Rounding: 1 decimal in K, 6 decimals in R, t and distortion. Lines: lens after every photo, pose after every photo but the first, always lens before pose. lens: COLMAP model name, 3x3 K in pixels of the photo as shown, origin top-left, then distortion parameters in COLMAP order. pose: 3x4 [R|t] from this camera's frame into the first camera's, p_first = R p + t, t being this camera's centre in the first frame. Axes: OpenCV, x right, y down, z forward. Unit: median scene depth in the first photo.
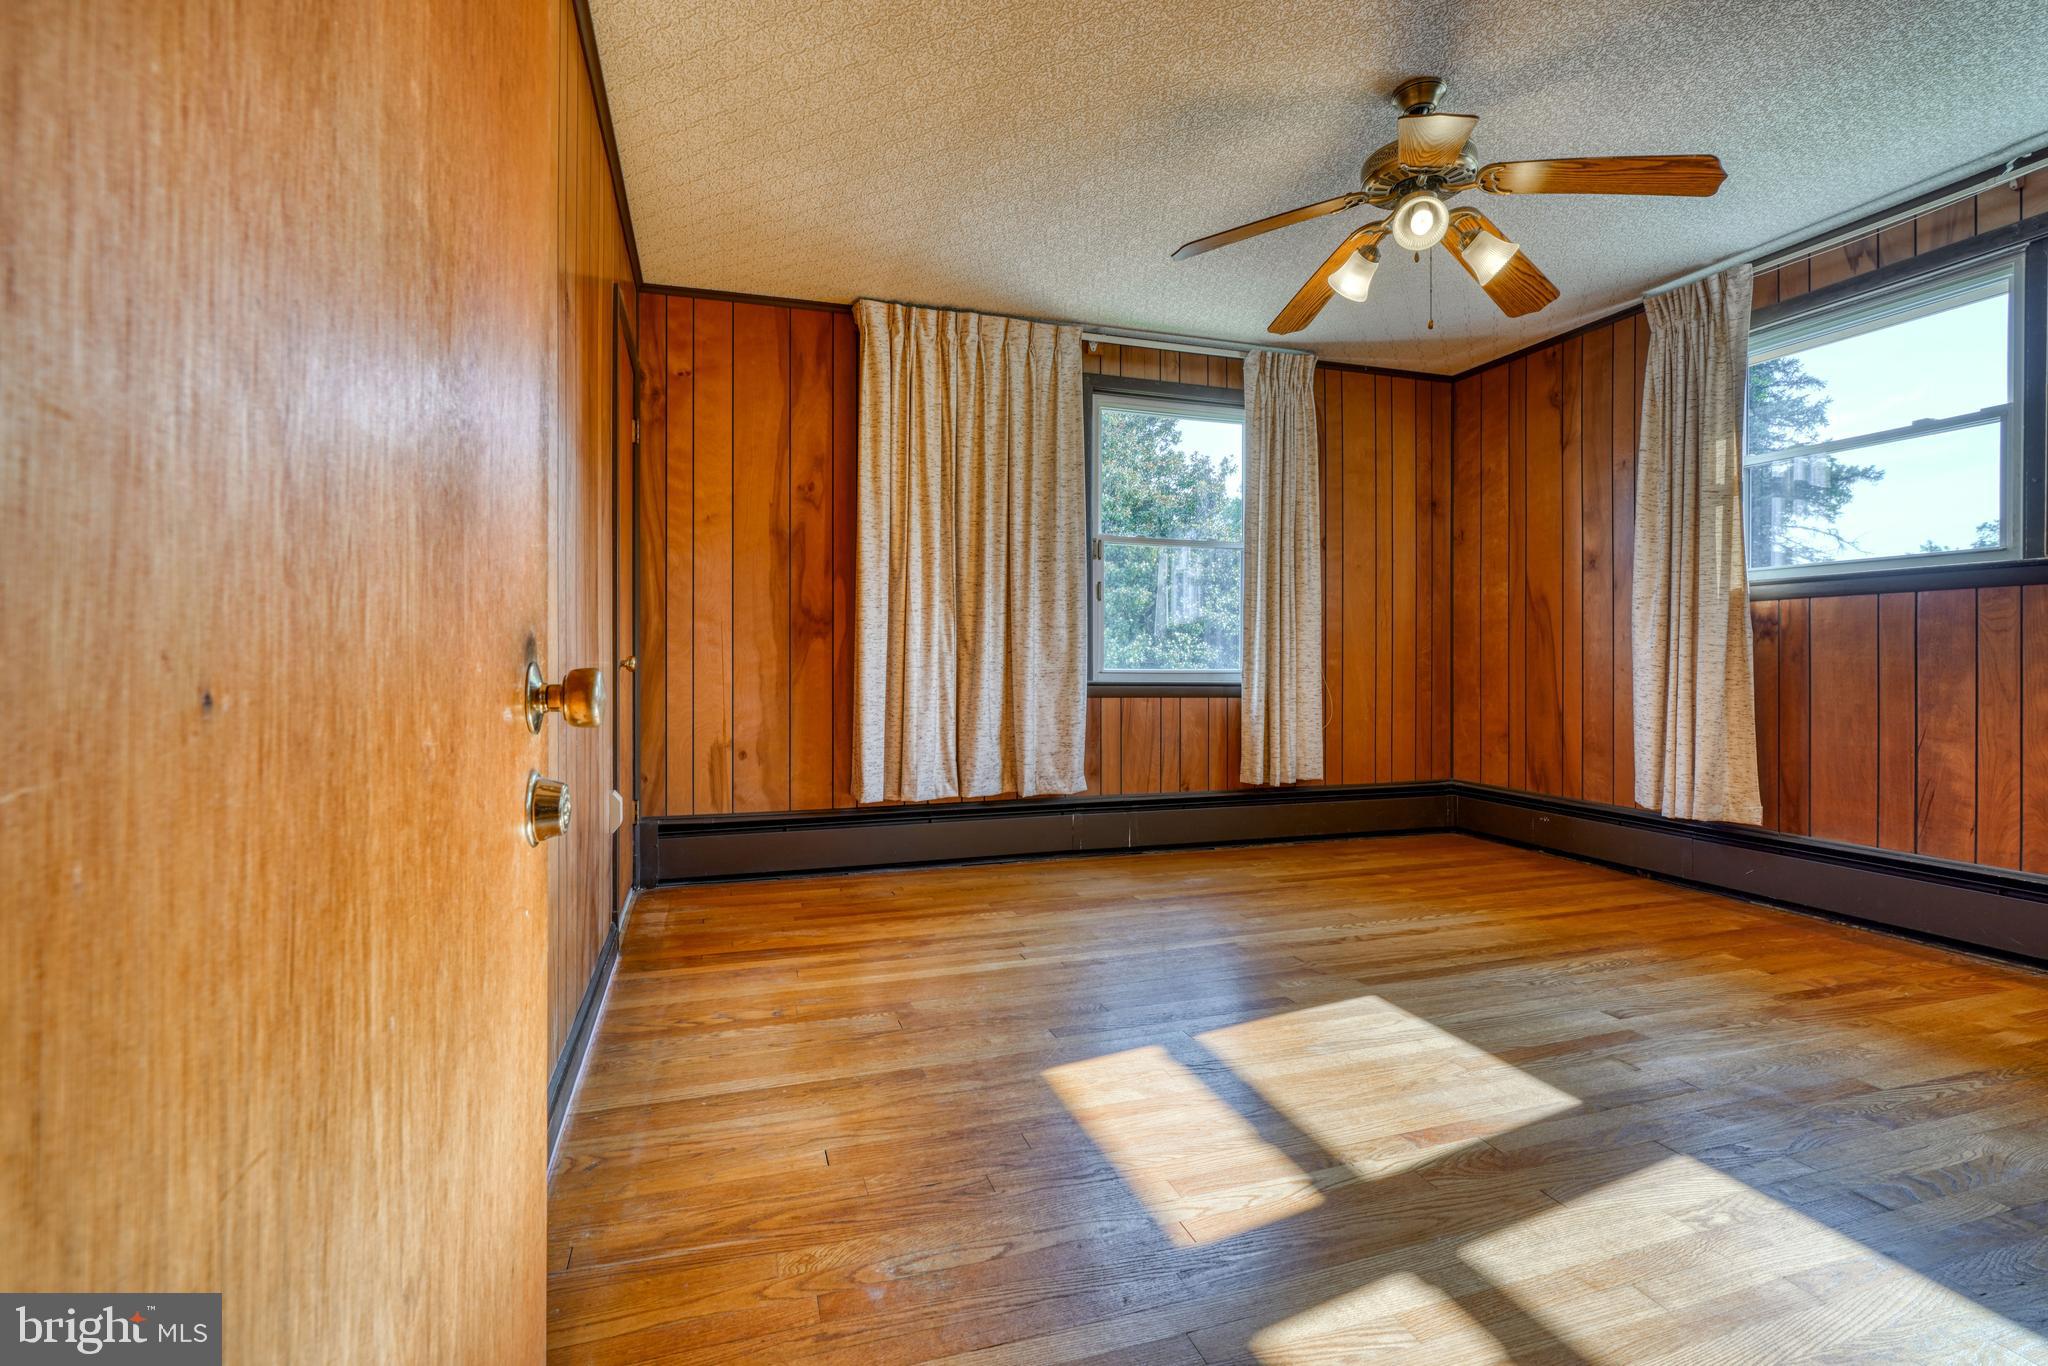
lens RADIAL K [[939.6, 0, 1023.7], [0, 939.6, 672.3], [0, 0, 1]] dist [-0.009154, 0.000286]
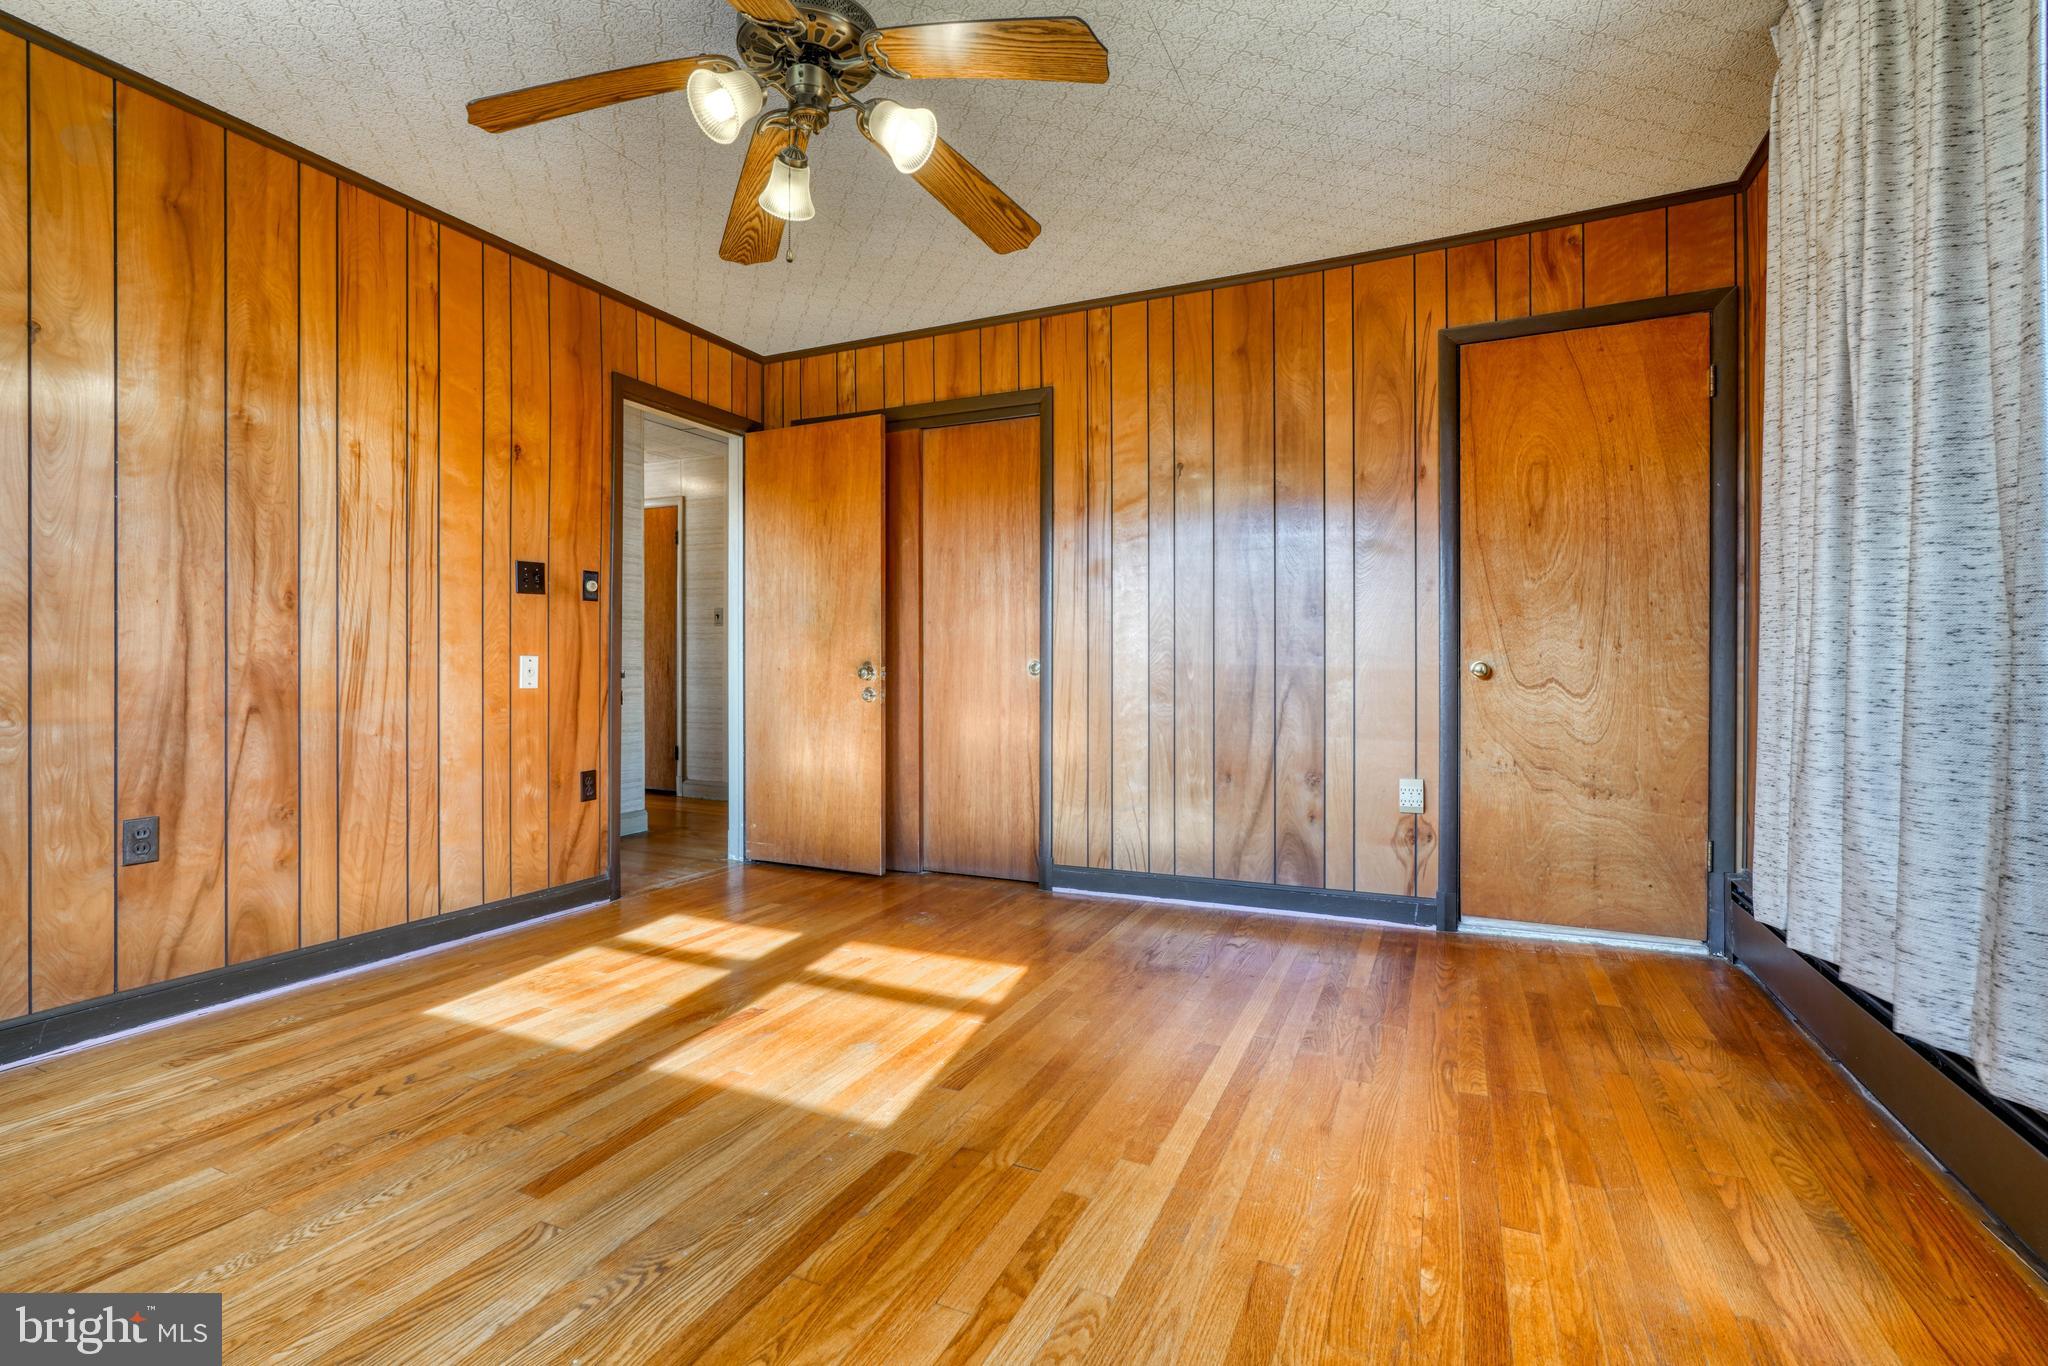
lens RADIAL K [[939.6, 0, 1026.6], [0, 939.6, 678.4], [0, 0, 1]] dist [-0.009154, 0.000286]
pose [[-0.704321, -0.000412, -0.709881, 0.897688], [-0.005139, 0.999977, 0.004518, -0.013777], [0.709863, 0.006830, -0.704307, 1.762261]]
